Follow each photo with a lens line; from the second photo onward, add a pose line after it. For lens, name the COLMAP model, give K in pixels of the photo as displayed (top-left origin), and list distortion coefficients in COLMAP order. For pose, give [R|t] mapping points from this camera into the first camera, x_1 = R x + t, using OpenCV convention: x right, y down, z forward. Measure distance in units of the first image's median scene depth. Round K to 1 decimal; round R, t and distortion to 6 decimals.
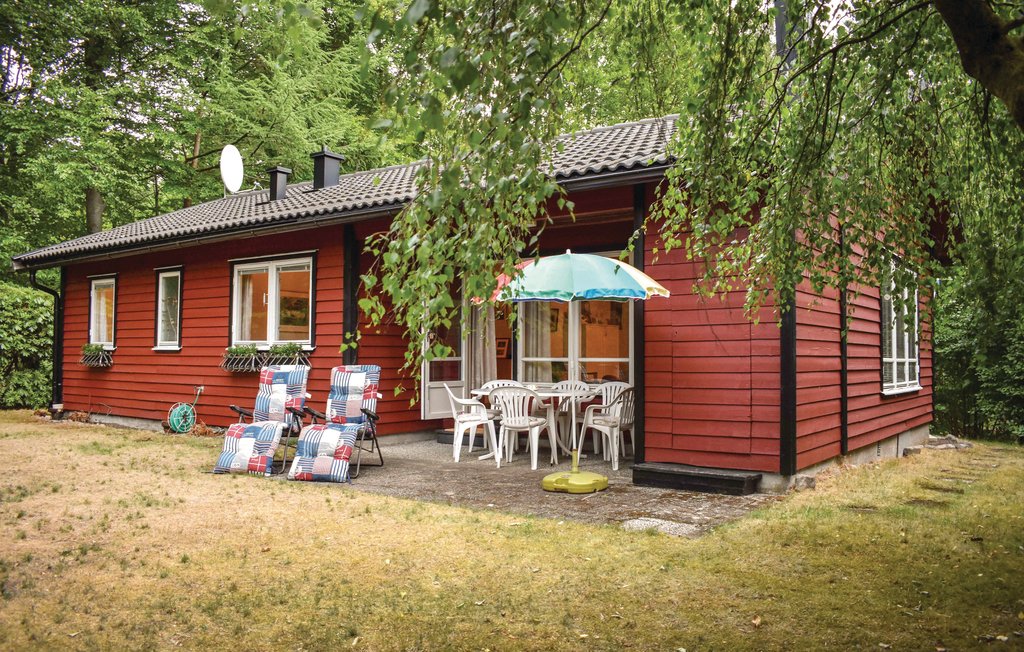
lens RADIAL K [[826.8, 0, 510.0], [0, 826.8, 309.1], [0, 0, 1]] dist [-0.076636, 0.004970]
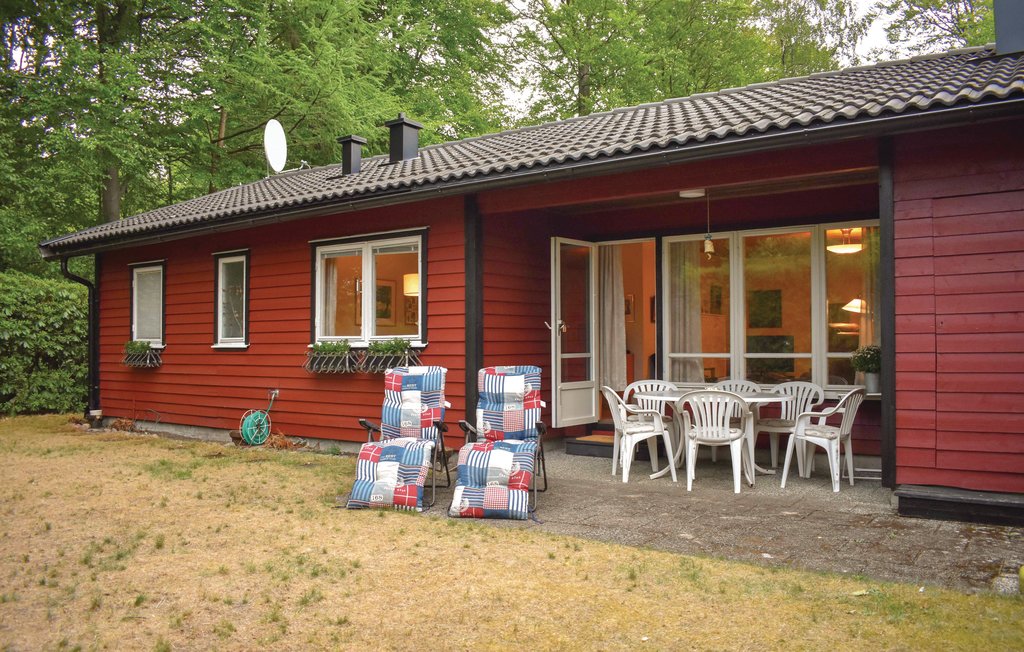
lens RADIAL K [[805.7, 0, 512.0], [0, 805.7, 326.0], [0, 0, 1]] dist [-0.072894, -0.005065]
pose [[0.999788, -0.007424, 0.019184, -0.151168], [0.006841, 0.999517, 0.030310, 0.004104], [-0.019400, -0.030172, 0.999356, 0.166299]]
